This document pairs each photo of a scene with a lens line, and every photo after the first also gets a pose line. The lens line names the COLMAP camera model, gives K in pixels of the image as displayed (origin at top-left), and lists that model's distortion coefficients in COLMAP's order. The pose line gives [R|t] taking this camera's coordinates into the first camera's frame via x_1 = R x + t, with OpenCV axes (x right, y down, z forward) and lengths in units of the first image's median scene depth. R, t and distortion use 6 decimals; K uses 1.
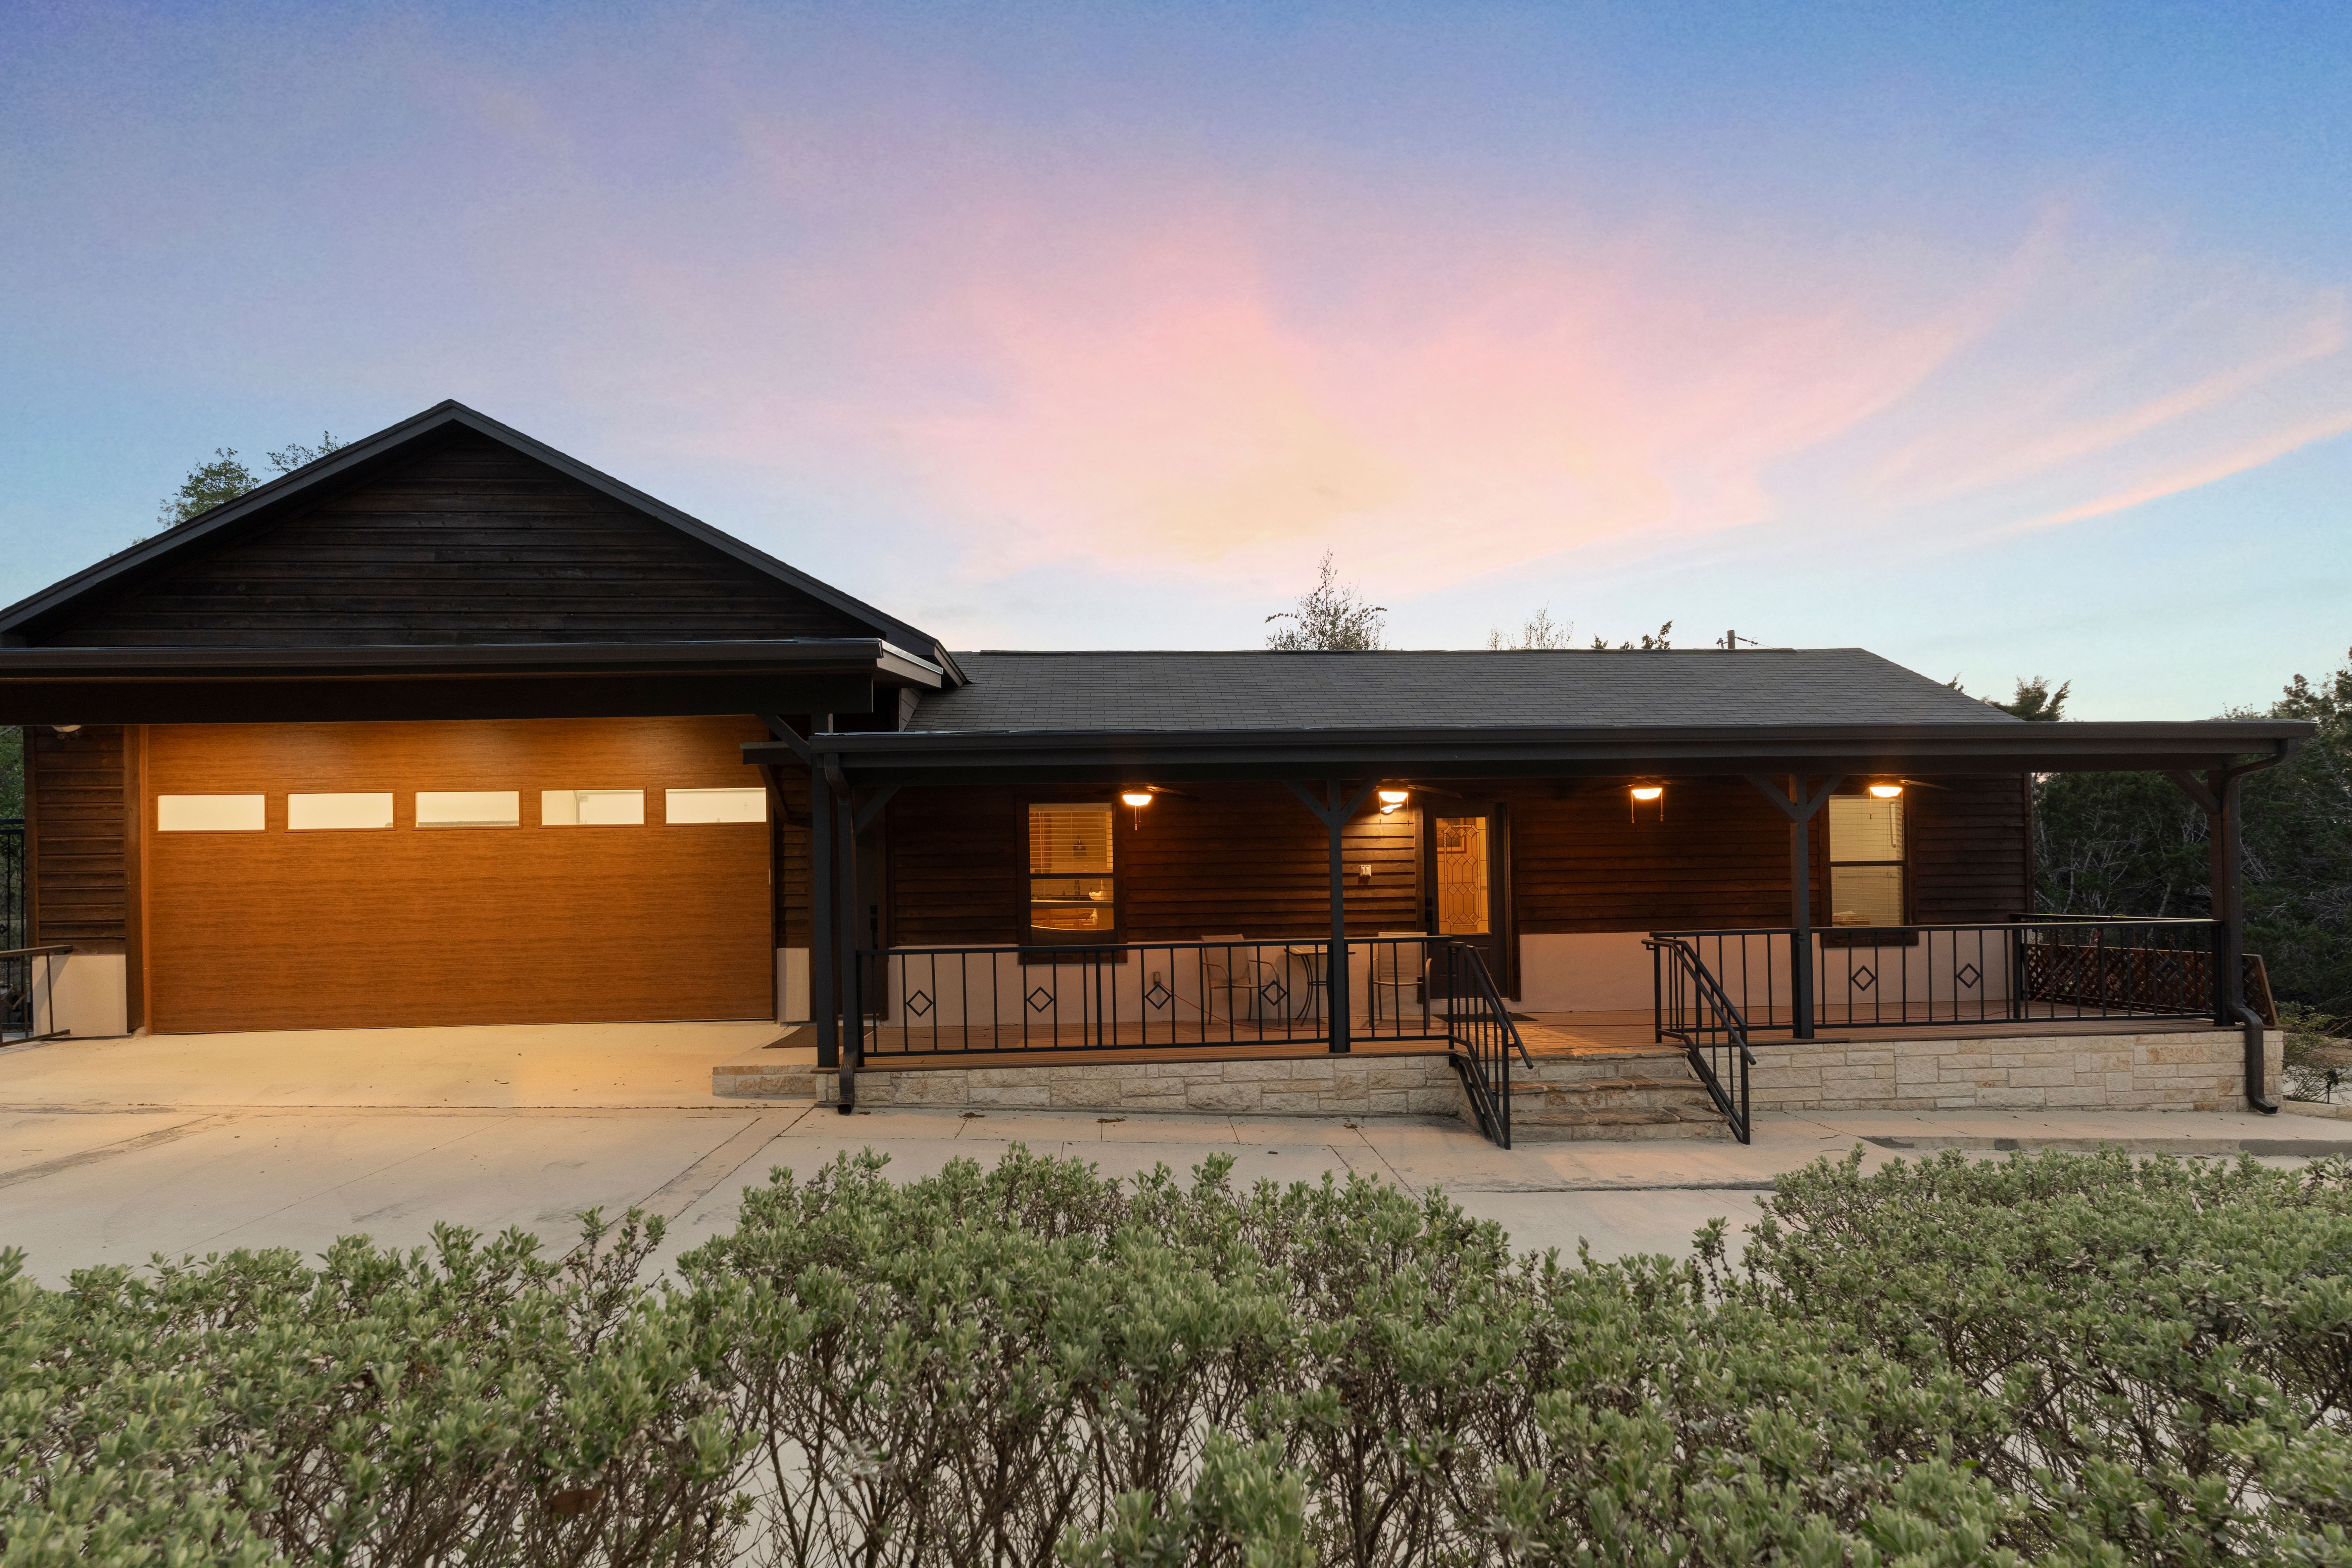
lens RADIAL K [[1118.5, 0, 1170.5], [0, 1118.5, 828.5], [0, 0, 1]] dist [-0.000068, 0.000105]
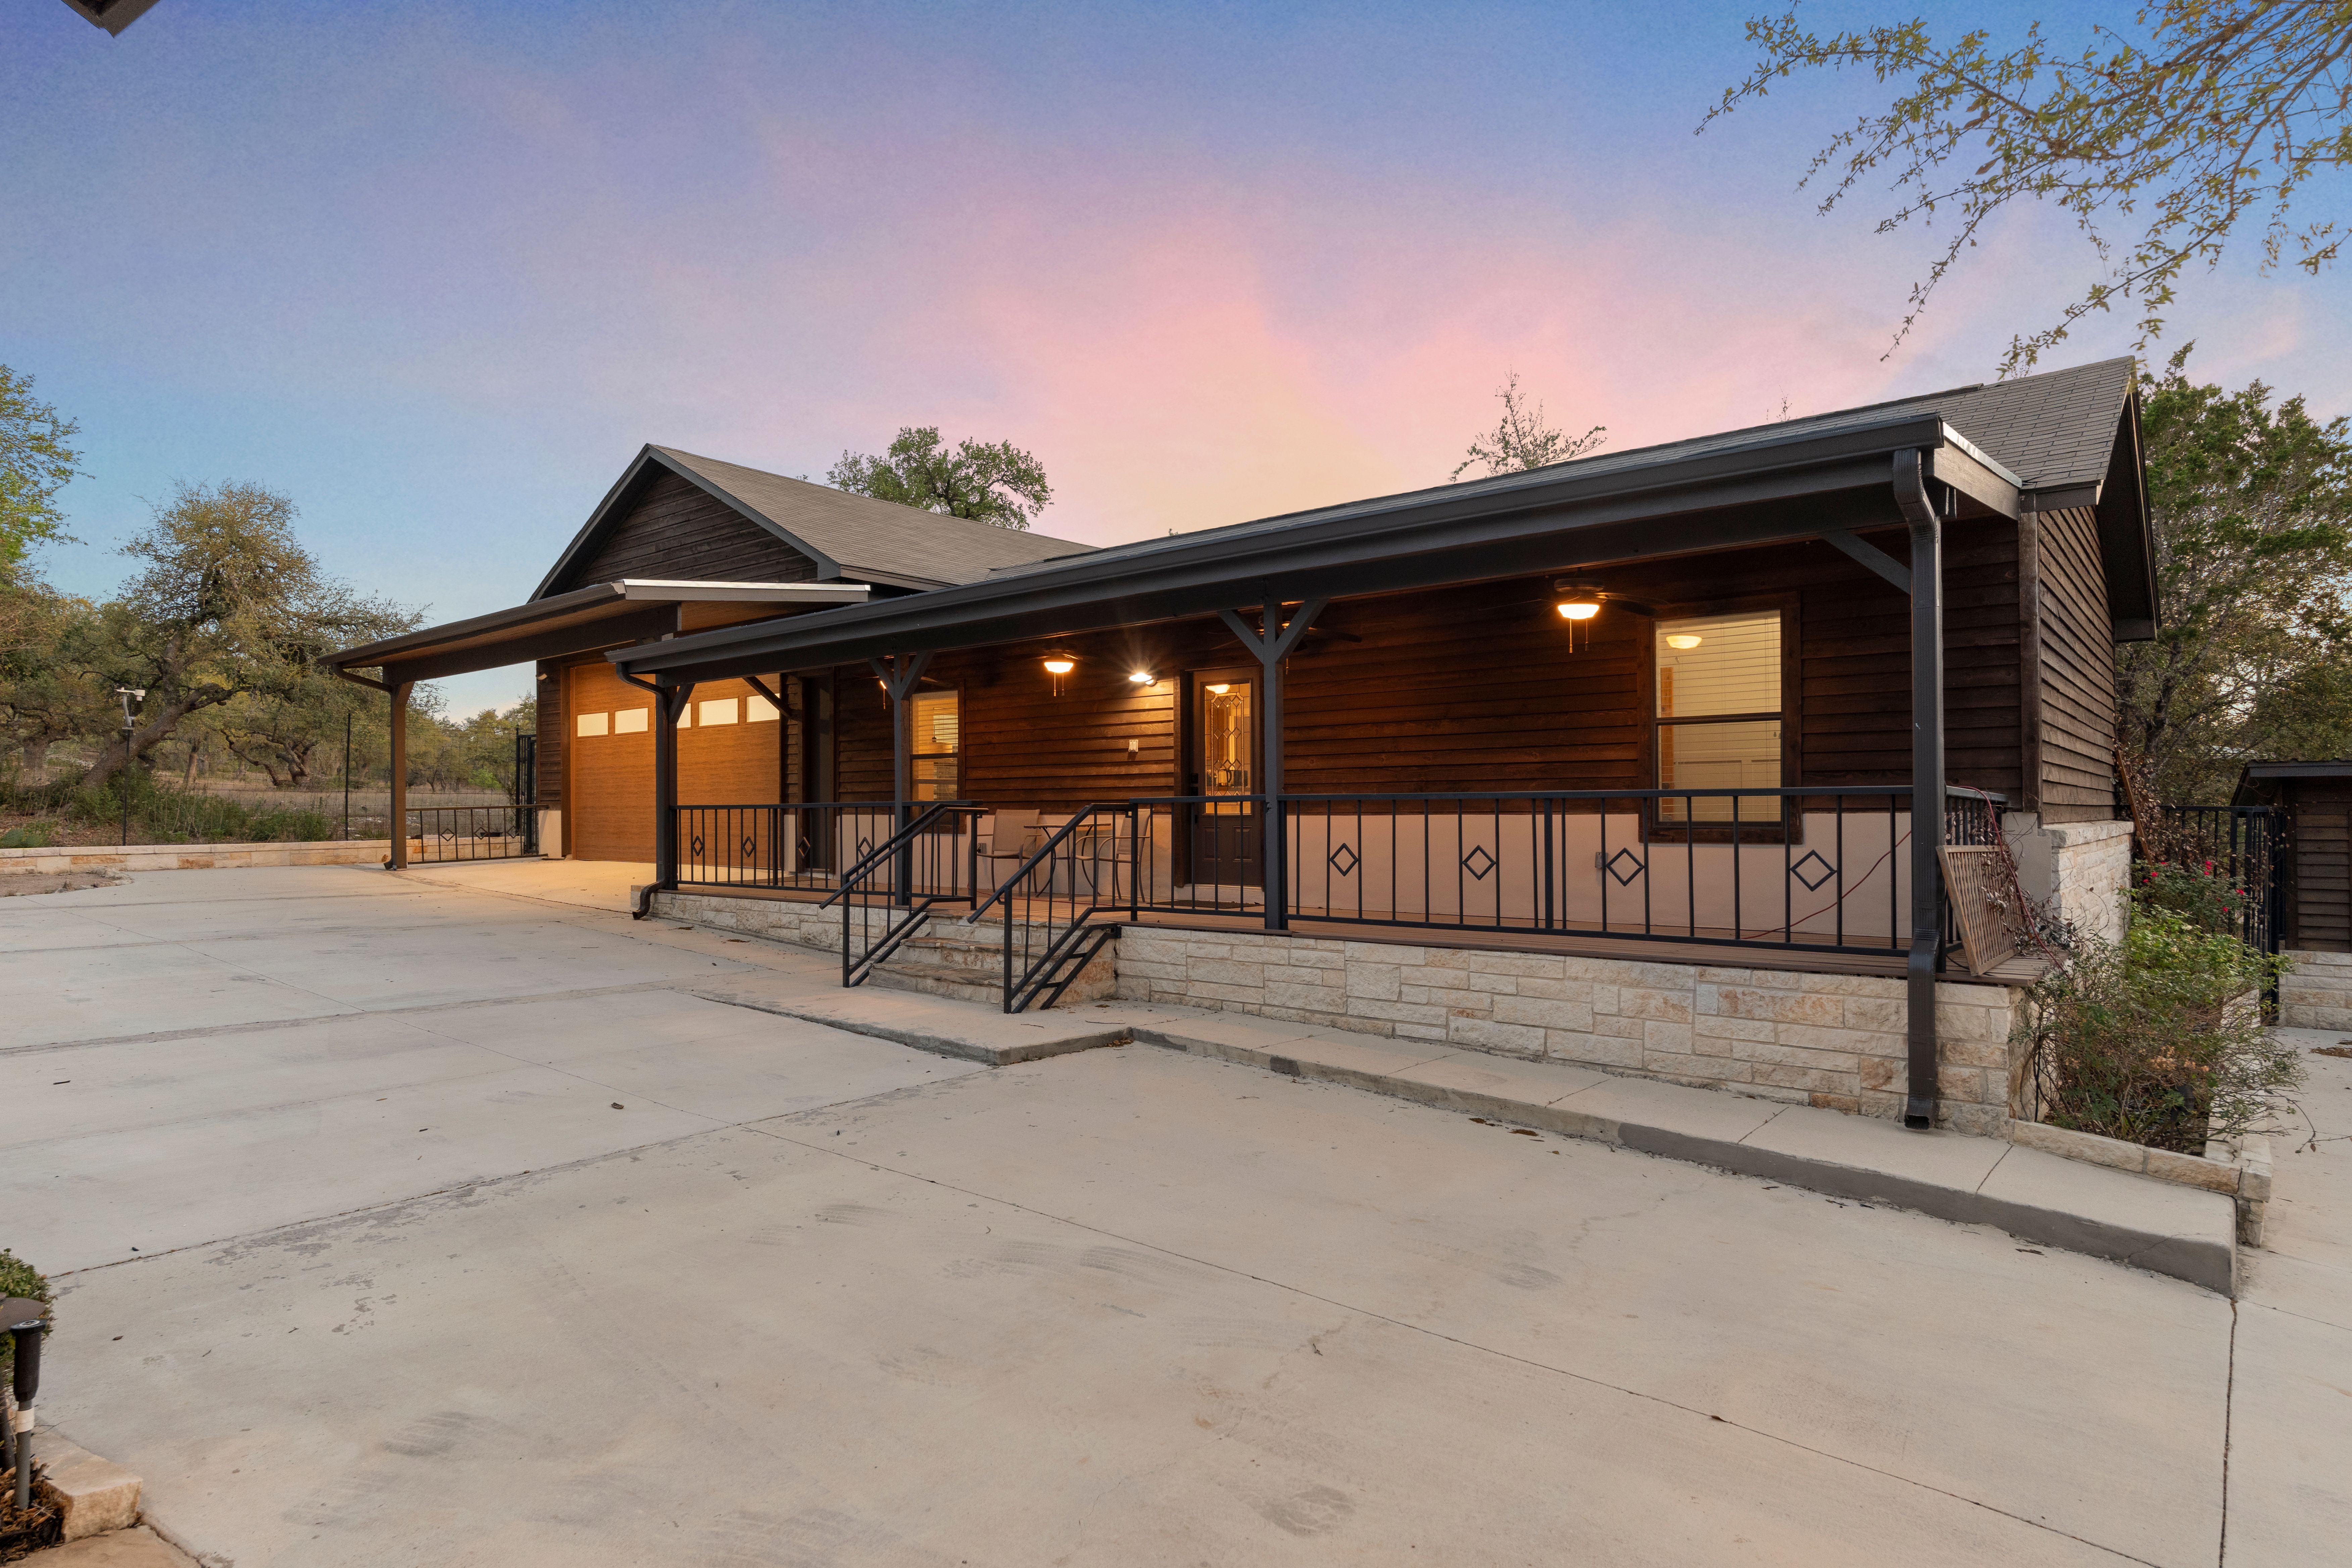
lens RADIAL K [[1260.3, 0, 1176.0], [0, 1260.3, 784.0], [0, 0, 1]] dist [-0.000800, 0.000038]
pose [[0.721624, -0.003883, -0.692274, 1.133319], [0.017833, 0.999757, 0.012982, 0.068212], [0.692055, -0.021713, 0.721518, 0.292173]]
